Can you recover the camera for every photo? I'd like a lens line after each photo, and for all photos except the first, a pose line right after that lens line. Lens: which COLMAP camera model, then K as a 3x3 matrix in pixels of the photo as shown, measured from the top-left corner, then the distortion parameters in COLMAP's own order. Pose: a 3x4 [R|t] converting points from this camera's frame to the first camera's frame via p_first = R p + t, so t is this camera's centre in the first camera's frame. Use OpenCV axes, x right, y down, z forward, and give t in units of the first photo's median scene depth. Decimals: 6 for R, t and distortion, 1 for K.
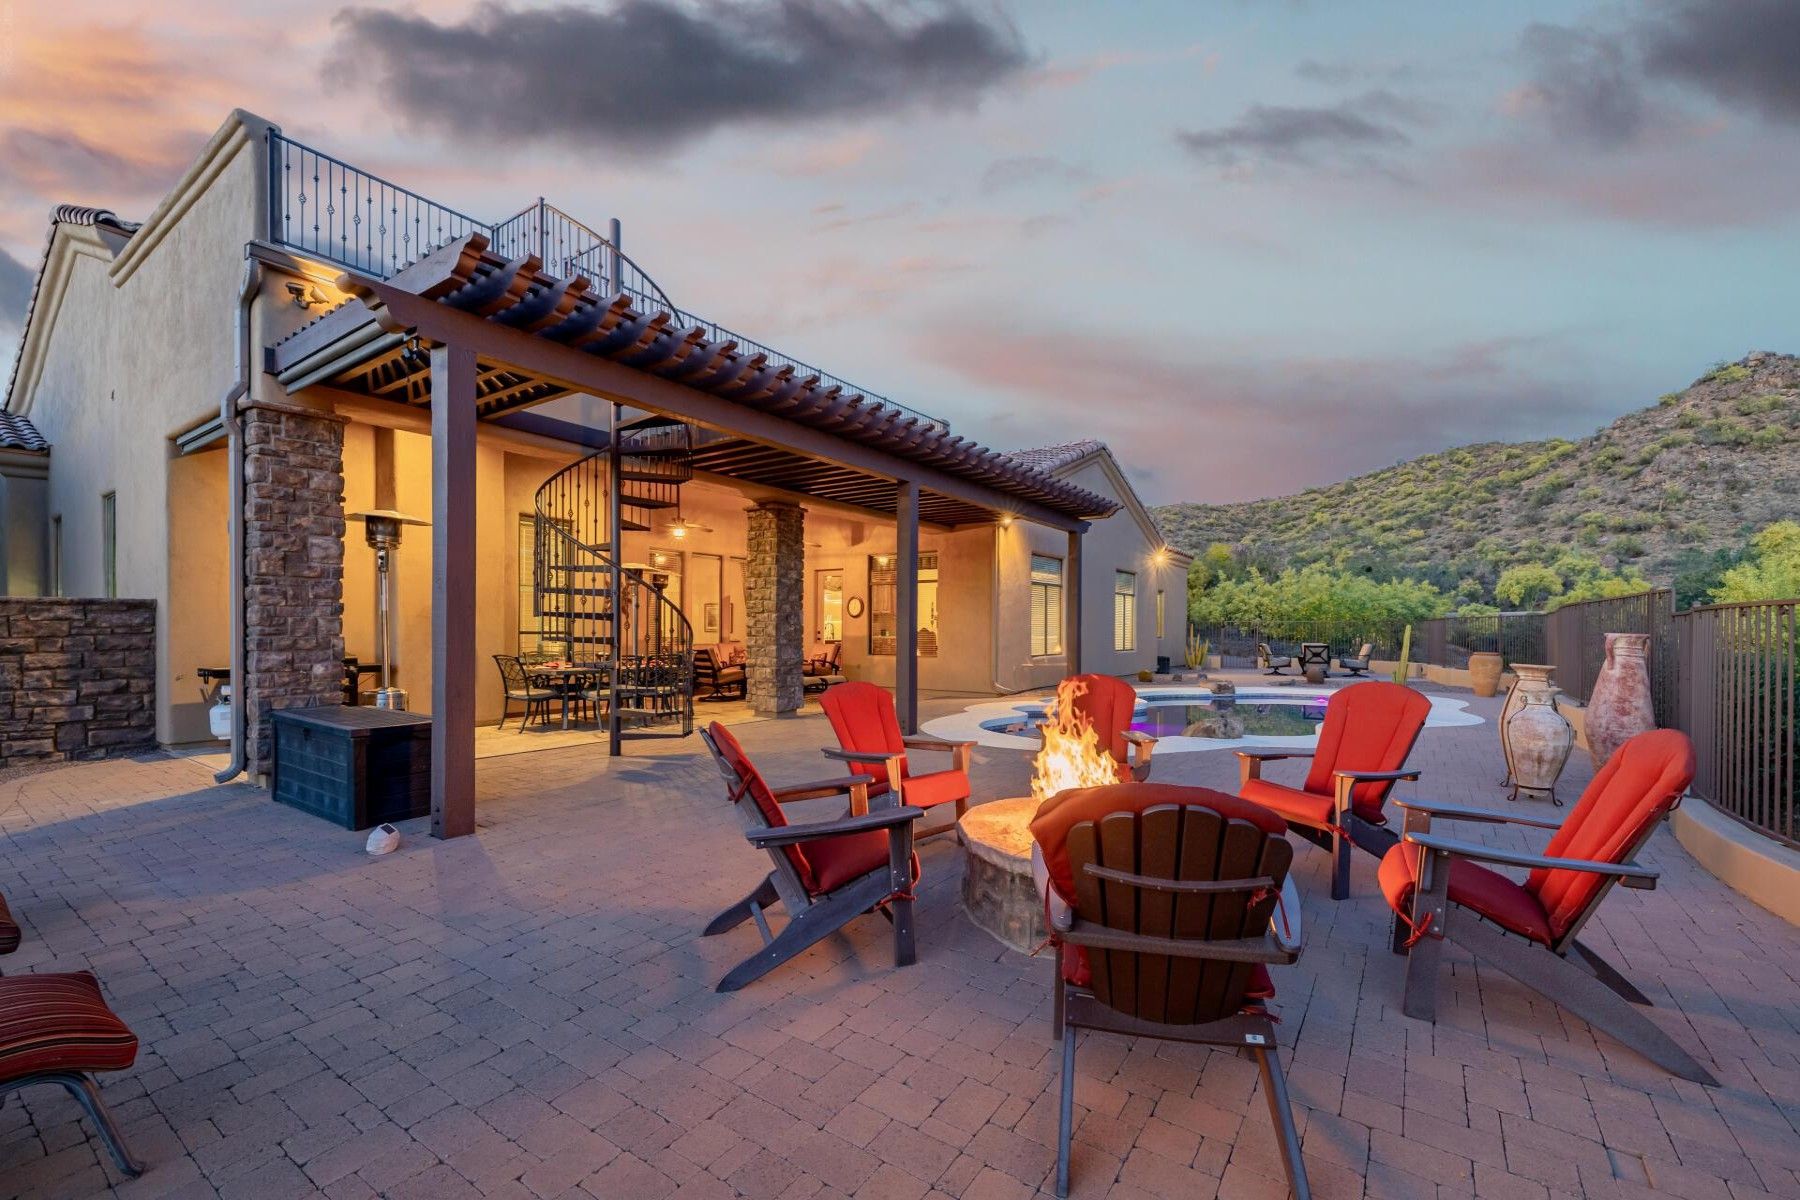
lens RADIAL K [[753.4, 0, 879.9], [0, 753.4, 633.8], [0, 0, 1]] dist [0.001773, -0.000211]
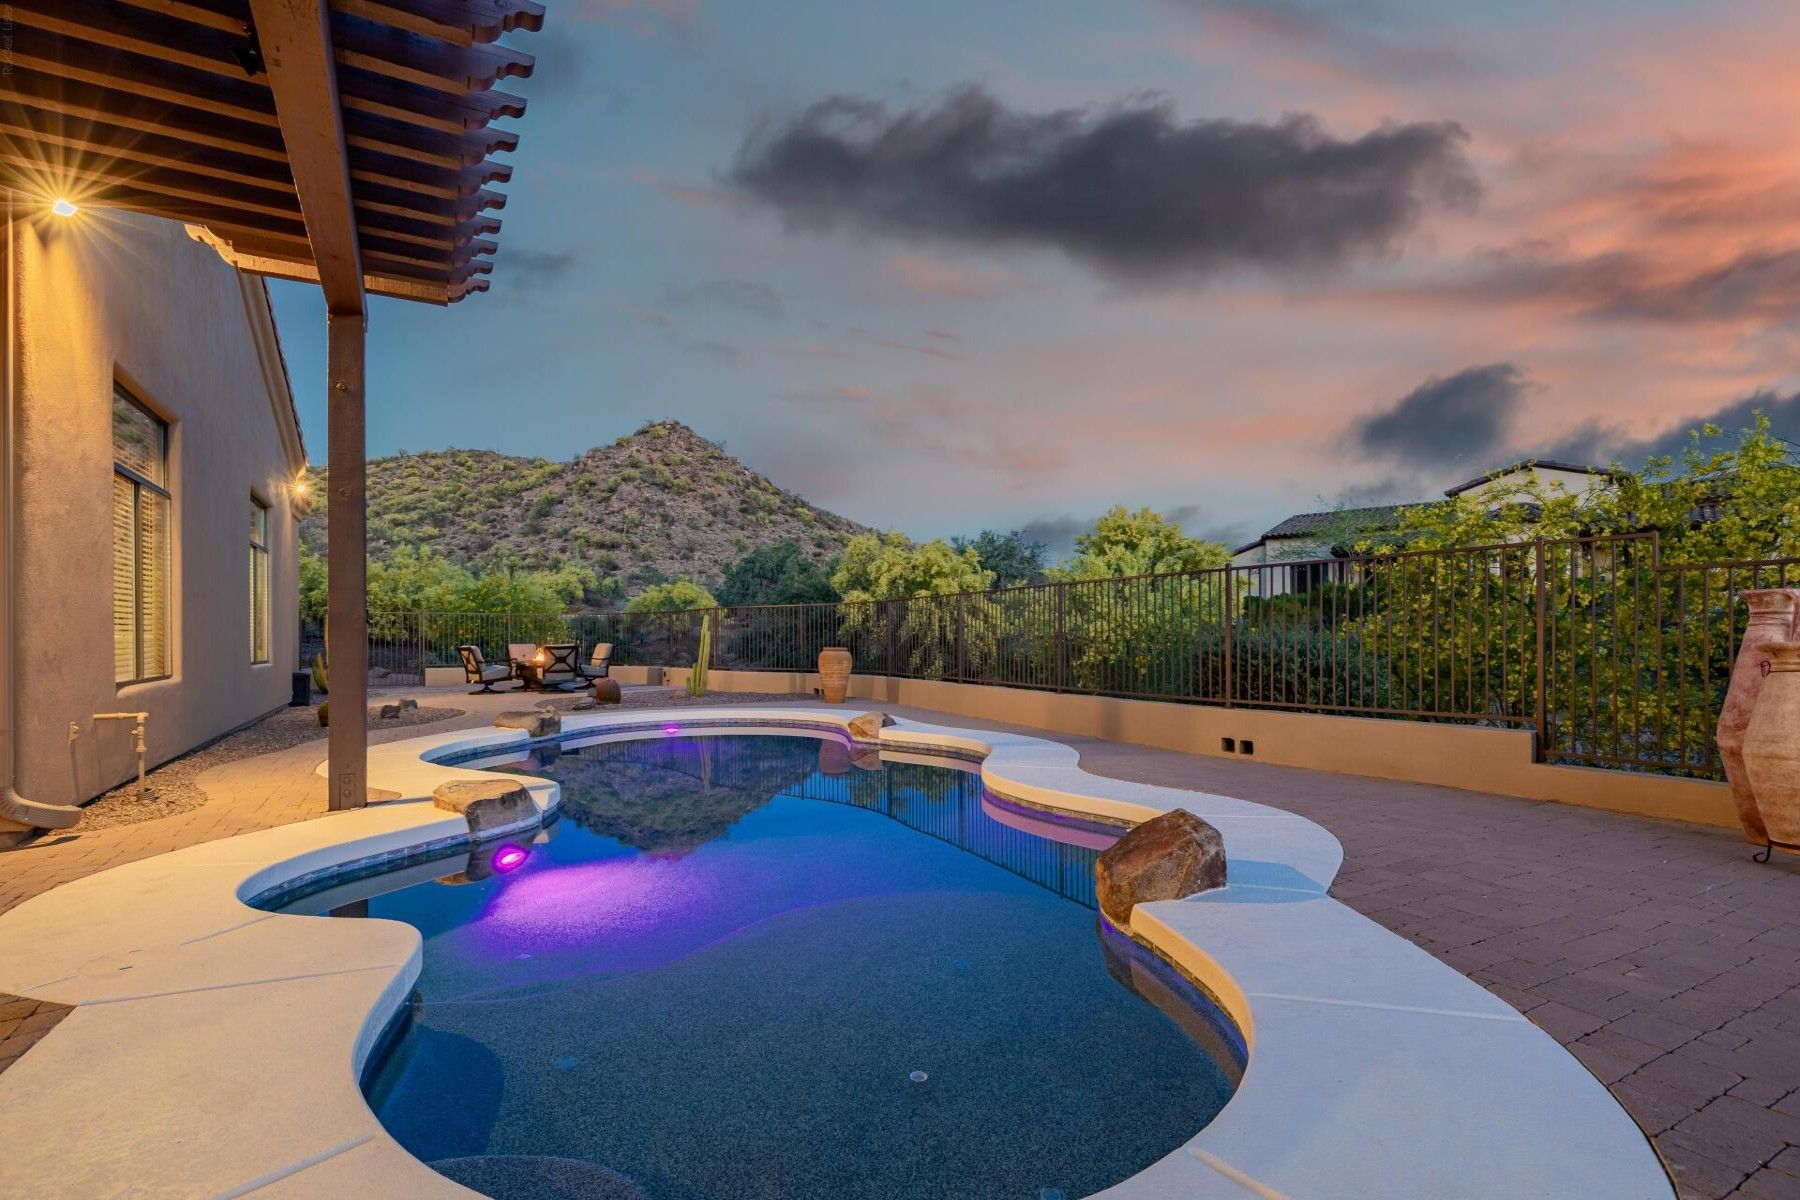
lens RADIAL K [[849.9, 0, 893.6], [0, 849.9, 636.1], [0, 0, 1]] dist [-0.002804, -0.000151]
pose [[0.423838, -0.007313, 0.905709, 0.001091], [0.011709, 0.999928, 0.002594, 0.000879], [-0.905663, 0.009506, 0.423893, 0.044351]]
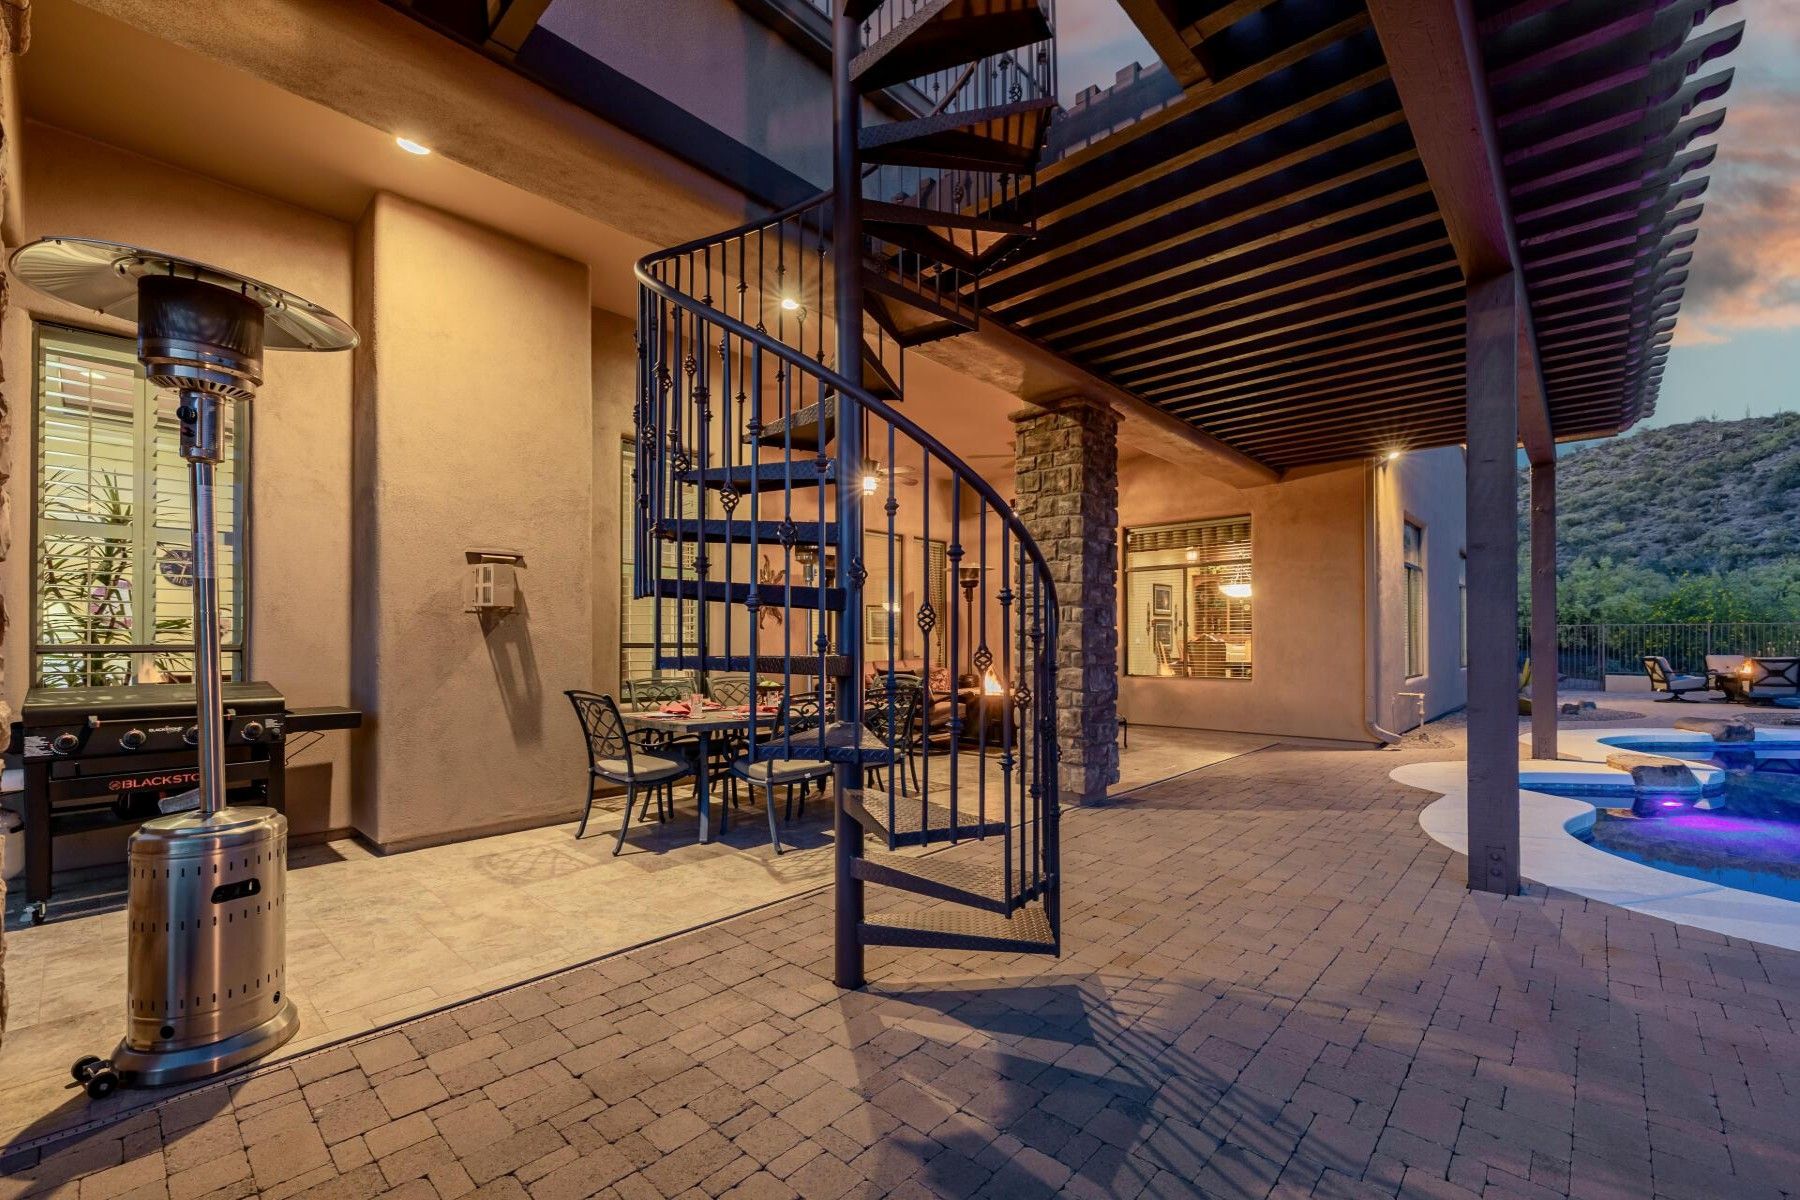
lens RADIAL K [[753.4, 0, 879.9], [0, 753.4, 633.8], [0, 0, 1]] dist [0.001773, -0.000211]
pose [[0.990353, -0.006804, -0.138400, -0.011663], [0.004708, 0.999869, -0.015460, -0.000029], [0.138487, 0.014659, 0.990256, 0.026276]]
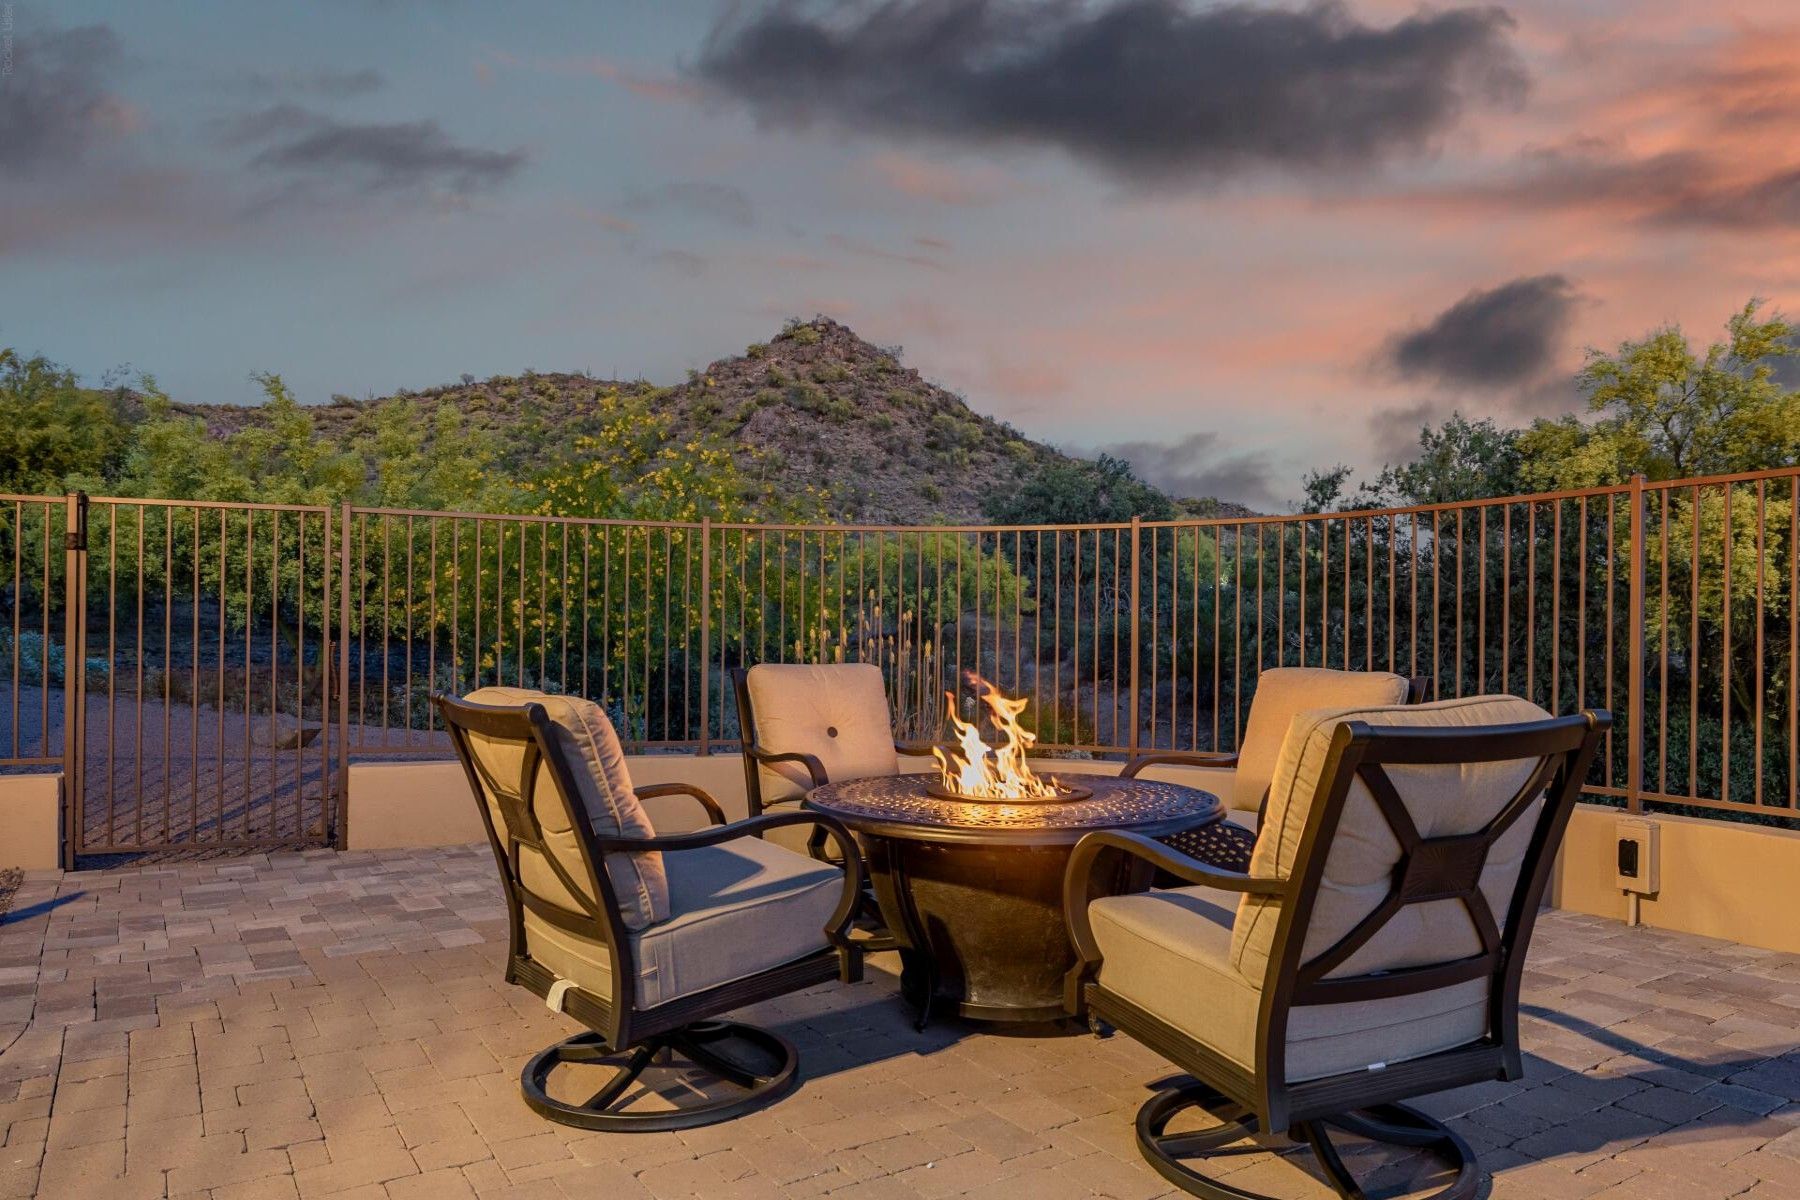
lens RADIAL K [[1211.7, 0, 897.4], [0, 1211.7, 629.2], [0, 0, 1]] dist [0.000871, -0.000502]
pose [[0.581377, 0.002466, 0.813630, 0.052014], [-0.001045, 0.999997, -0.002284, 0.000841], [-0.813634, 0.000478, 0.581378, 0.108380]]
